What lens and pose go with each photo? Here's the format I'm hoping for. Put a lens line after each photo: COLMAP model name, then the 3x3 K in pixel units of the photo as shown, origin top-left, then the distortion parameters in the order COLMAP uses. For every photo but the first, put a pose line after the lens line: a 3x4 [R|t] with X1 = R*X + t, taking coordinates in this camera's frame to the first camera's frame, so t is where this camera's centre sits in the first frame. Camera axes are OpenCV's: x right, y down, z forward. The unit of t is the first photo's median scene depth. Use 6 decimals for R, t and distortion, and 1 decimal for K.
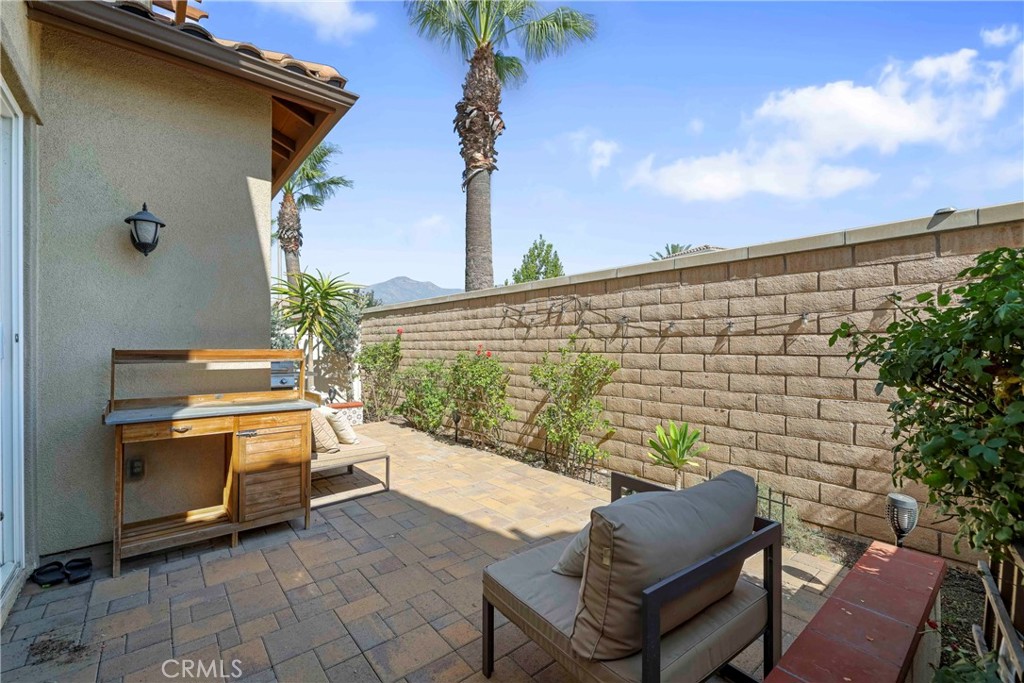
lens RADIAL K [[428.1, 0, 509.4], [0, 428.1, 340.4], [0, 0, 1]] dist [-0.000282, 0.000103]
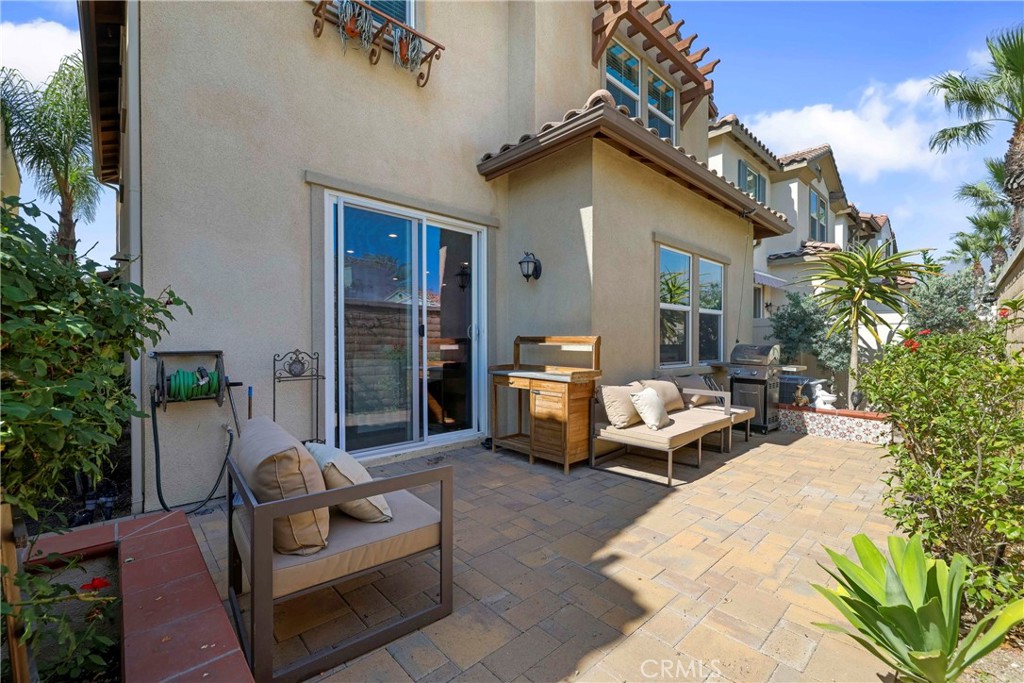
lens RADIAL K [[430.2, 0, 508.5], [0, 430.2, 346.1], [0, 0, 1]] dist [-0.001637, 0.000006]
pose [[0.052255, 0.011145, -0.998572, 0.786890], [0.006861, 0.999910, 0.011519, 0.036104], [0.998610, -0.007453, 0.052173, 0.744956]]
